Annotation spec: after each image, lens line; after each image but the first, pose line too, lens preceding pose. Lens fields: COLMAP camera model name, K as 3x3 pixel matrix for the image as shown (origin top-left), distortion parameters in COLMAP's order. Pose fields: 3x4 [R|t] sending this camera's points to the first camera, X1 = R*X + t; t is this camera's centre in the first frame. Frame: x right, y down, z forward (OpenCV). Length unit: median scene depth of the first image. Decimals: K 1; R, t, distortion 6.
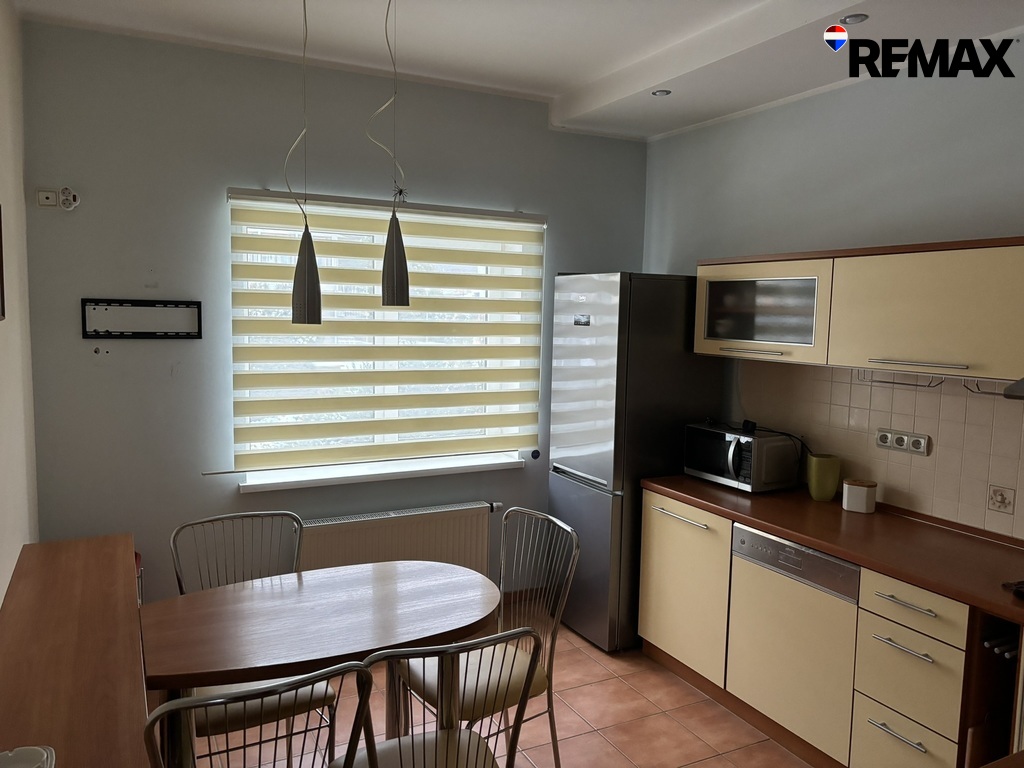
lens RADIAL K [[773.3, 0, 516.0], [0, 773.3, 384.8], [0, 0, 1]] dist [0.028049, -0.001990]
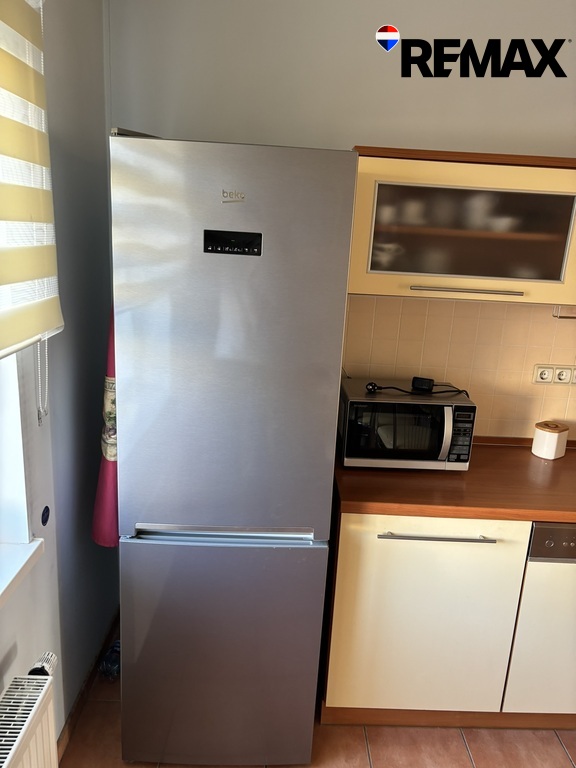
lens RADIAL K [[580.0, 0, 288.0], [0, 580.0, 384.0], [0, 0, 1]] dist [0.028049, -0.001990]
pose [[0.425651, -0.230371, 0.875072, -0.286156], [0.035260, 0.970539, 0.238352, -0.099497], [-0.904200, -0.070600, 0.421234, 0.949931]]
